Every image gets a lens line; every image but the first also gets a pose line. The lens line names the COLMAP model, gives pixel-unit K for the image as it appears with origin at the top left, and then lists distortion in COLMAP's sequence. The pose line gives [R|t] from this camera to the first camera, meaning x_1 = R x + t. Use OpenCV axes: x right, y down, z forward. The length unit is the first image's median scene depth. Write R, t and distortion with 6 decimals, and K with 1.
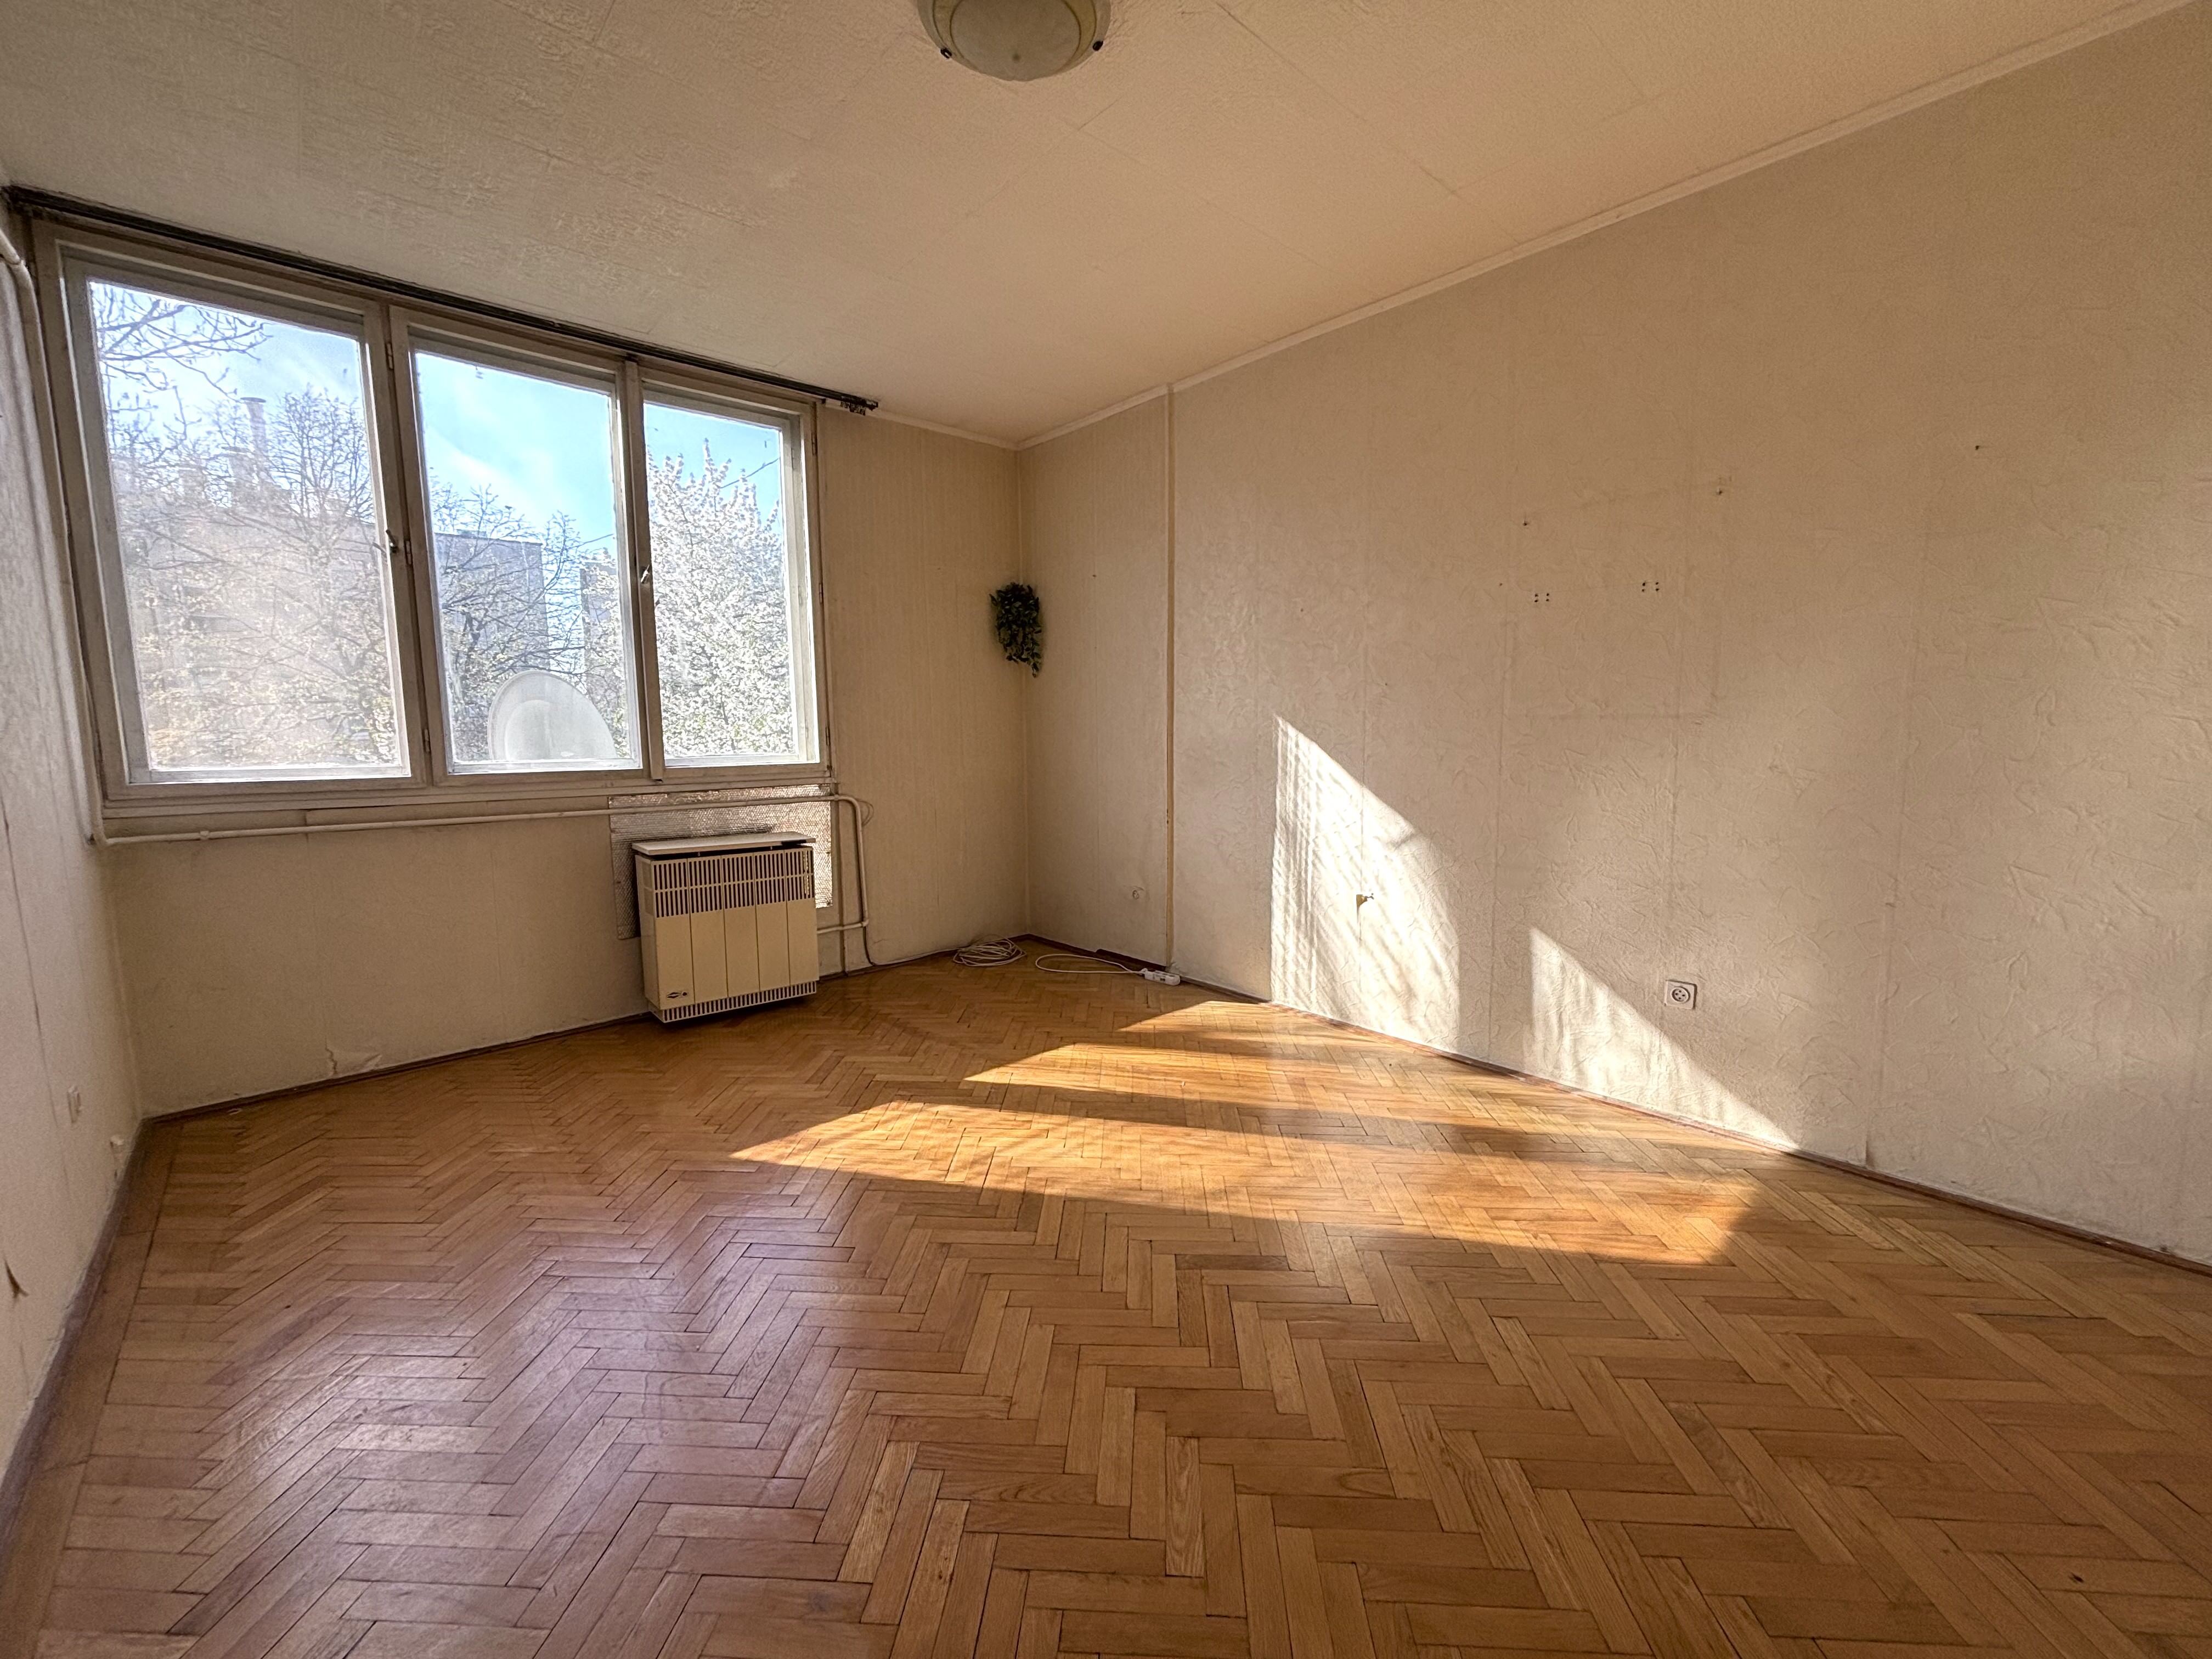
lens RADIAL K [[892.2, 0, 1106.0], [0, 892.2, 829.5], [0, 0, 1]] dist [0.000045, 0.000911]
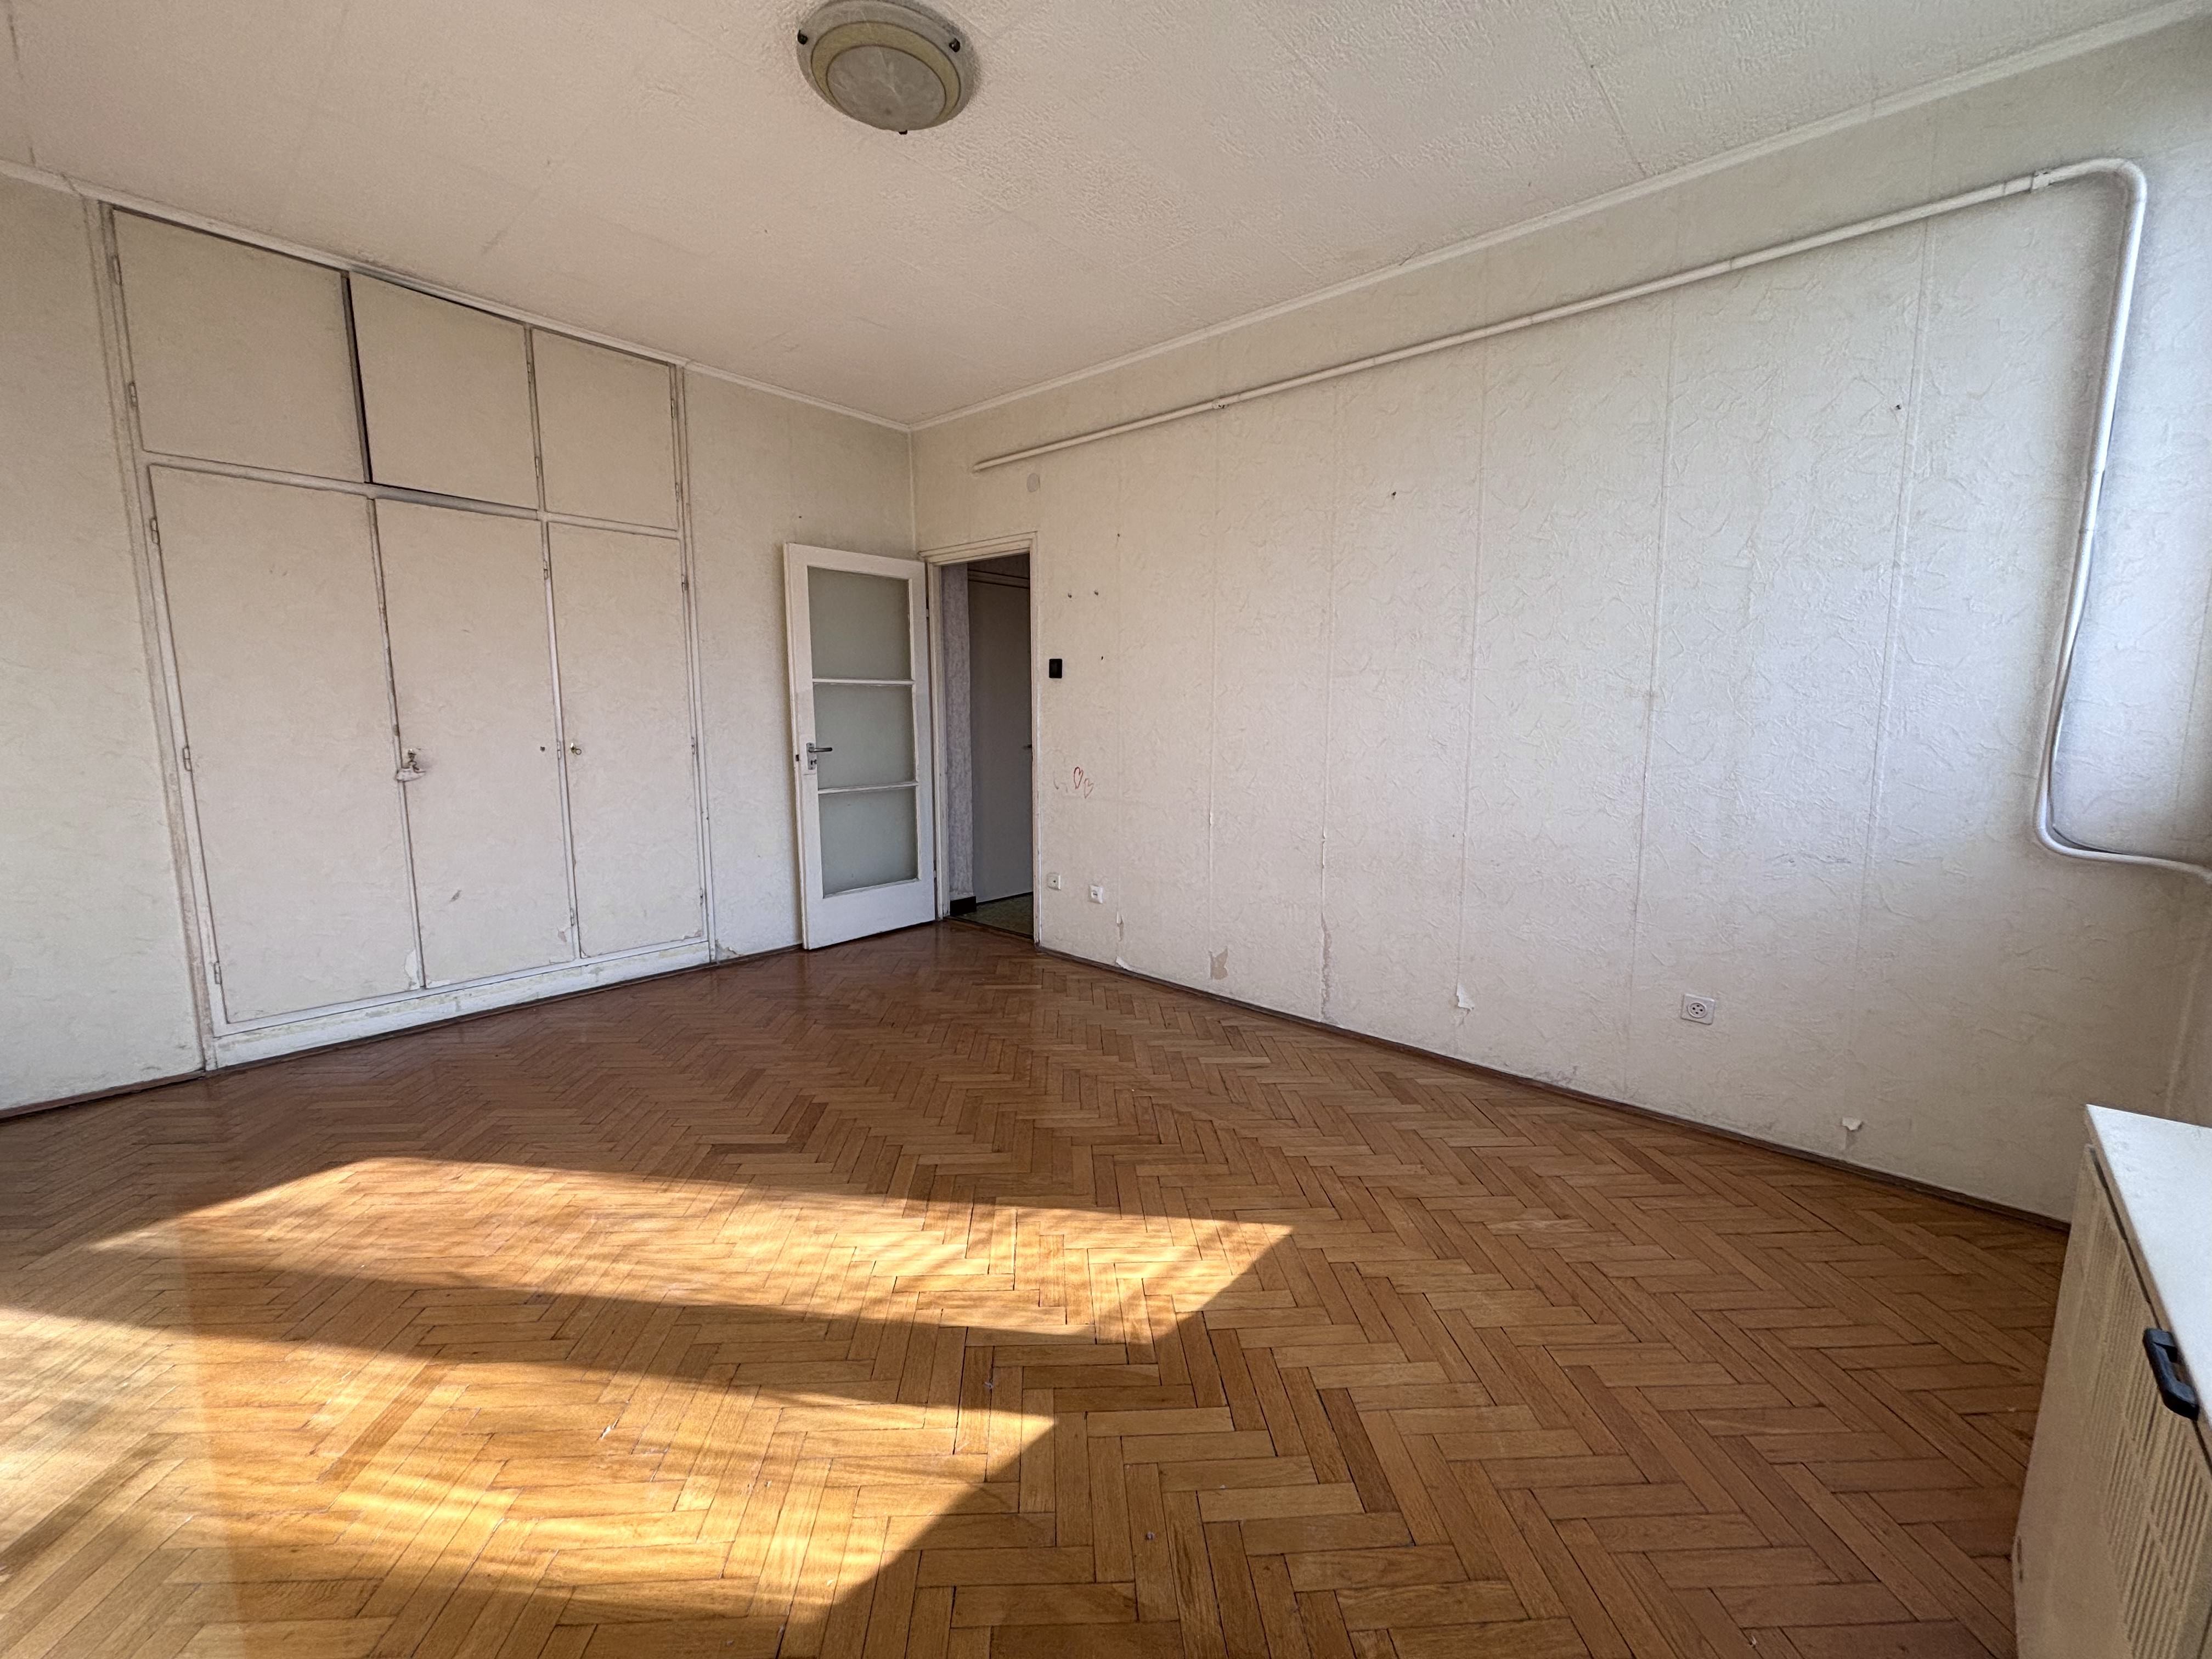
lens RADIAL K [[881.7, 0, 1106.0], [0, 881.7, 829.5], [0, 0, 1]] dist [-0.001192, -0.000043]
pose [[-0.992241, 0.025566, -0.121668, -0.155002], [-0.006592, 0.966432, 0.256837, -0.202699], [0.124151, 0.255646, -0.958766, 1.632518]]
